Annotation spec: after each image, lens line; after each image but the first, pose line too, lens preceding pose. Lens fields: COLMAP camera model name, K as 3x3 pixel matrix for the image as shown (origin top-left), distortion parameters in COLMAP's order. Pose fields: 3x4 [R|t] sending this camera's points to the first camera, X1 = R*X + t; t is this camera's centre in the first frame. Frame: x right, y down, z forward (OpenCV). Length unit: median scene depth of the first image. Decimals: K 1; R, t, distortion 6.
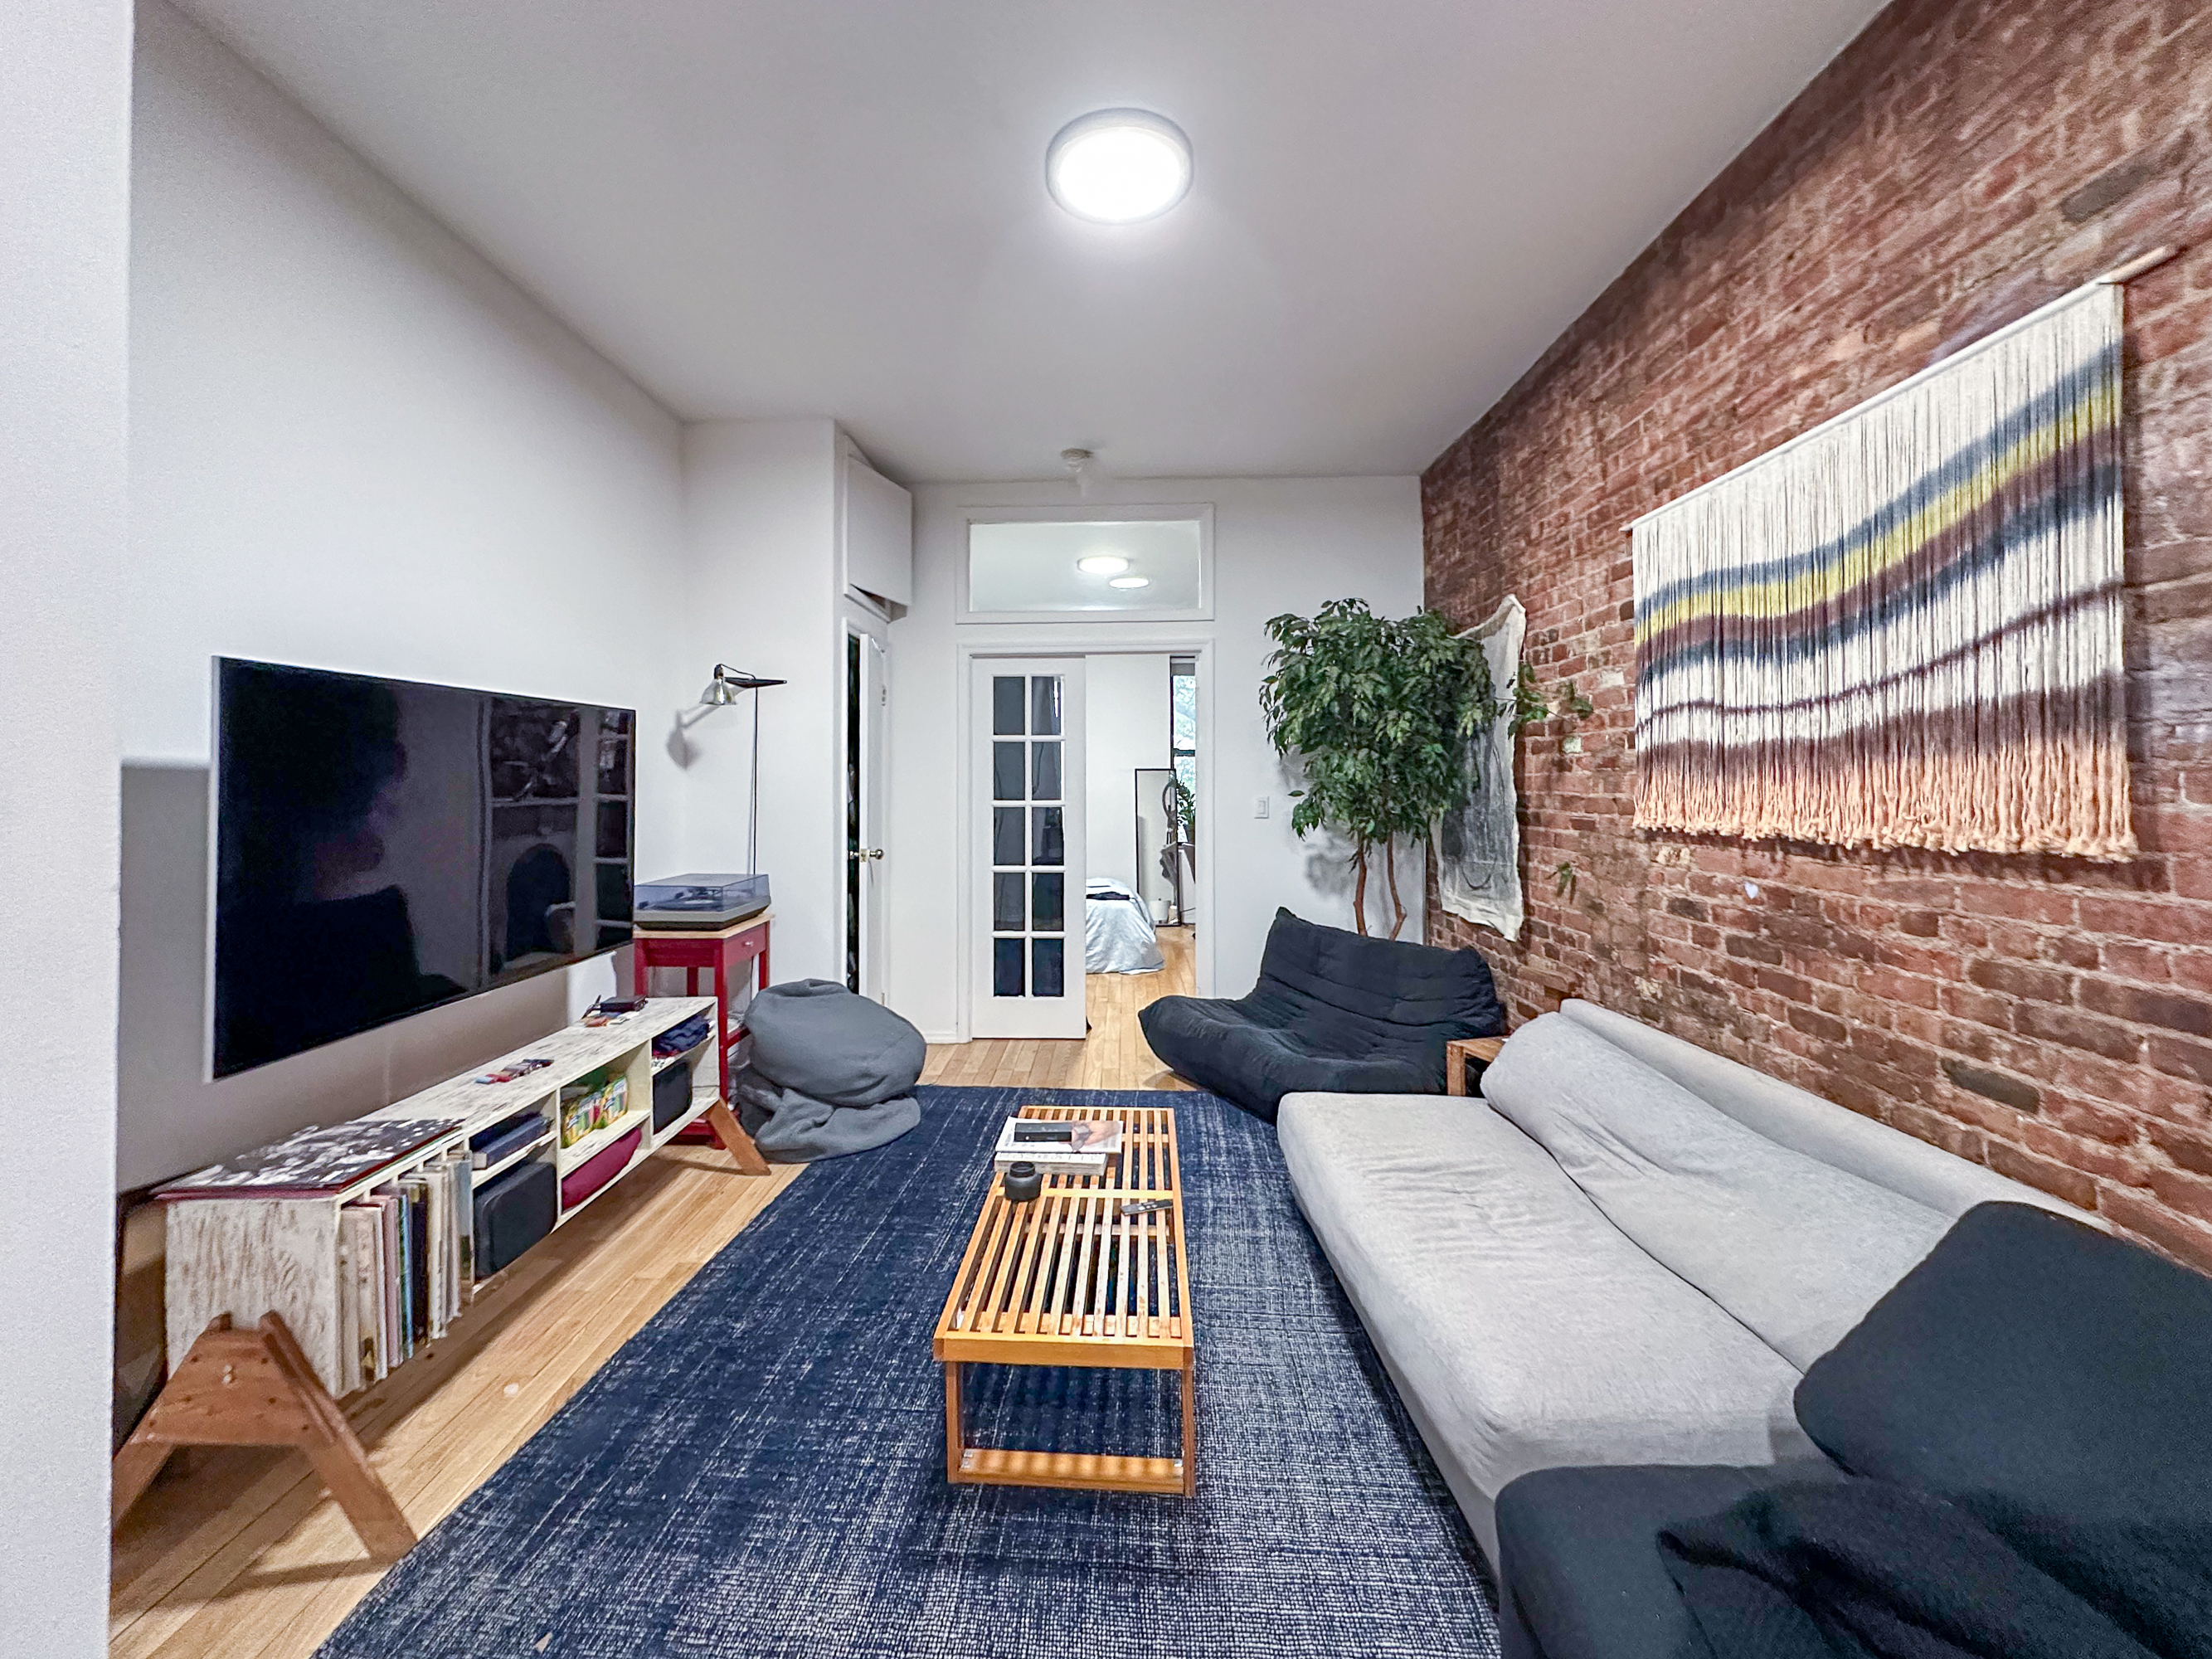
lens RADIAL K [[931.5, 0, 1097.6], [0, 931.5, 776.8], [0, 0, 1]] dist [0.001944, 0.000131]
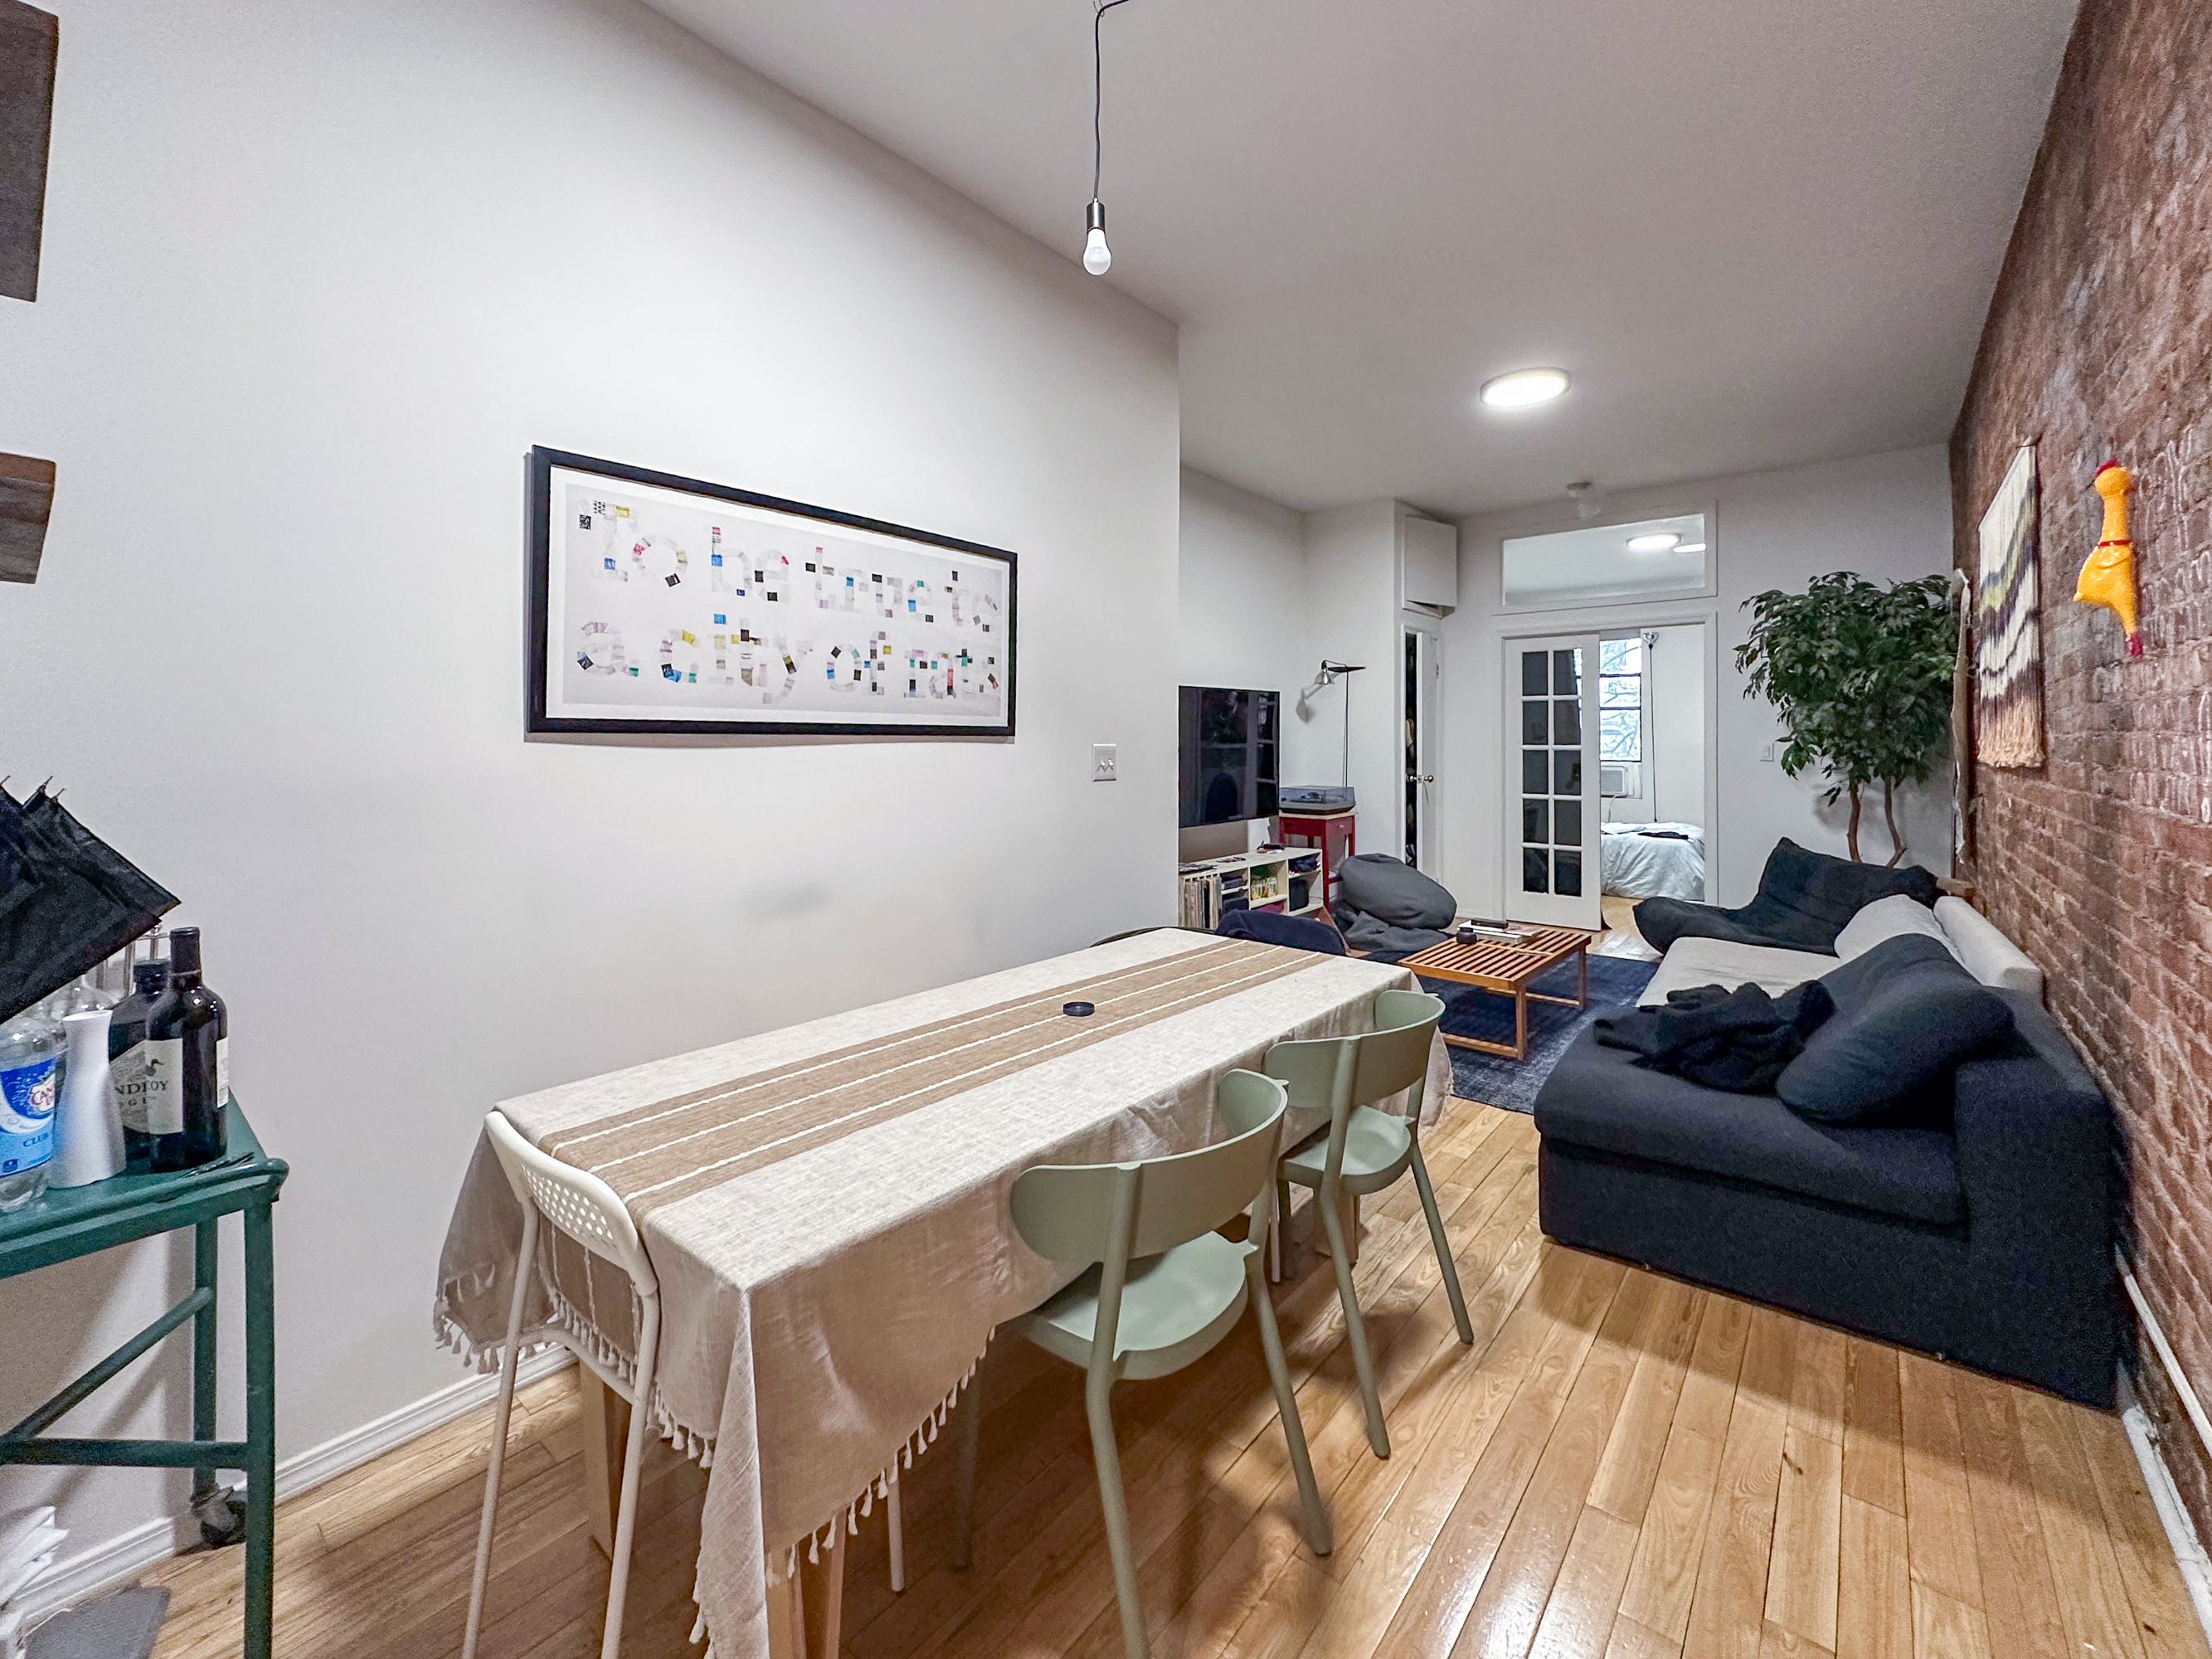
lens RADIAL K [[915.1, 0, 1107.6], [0, 915.1, 726.0], [0, 0, 1]] dist [-0.001688, -0.000455]
pose [[0.800950, -0.006985, -0.598690, 0.246562], [0.002465, 0.999962, -0.008369, 0.009622], [0.598726, 0.005228, 0.800937, -0.511591]]
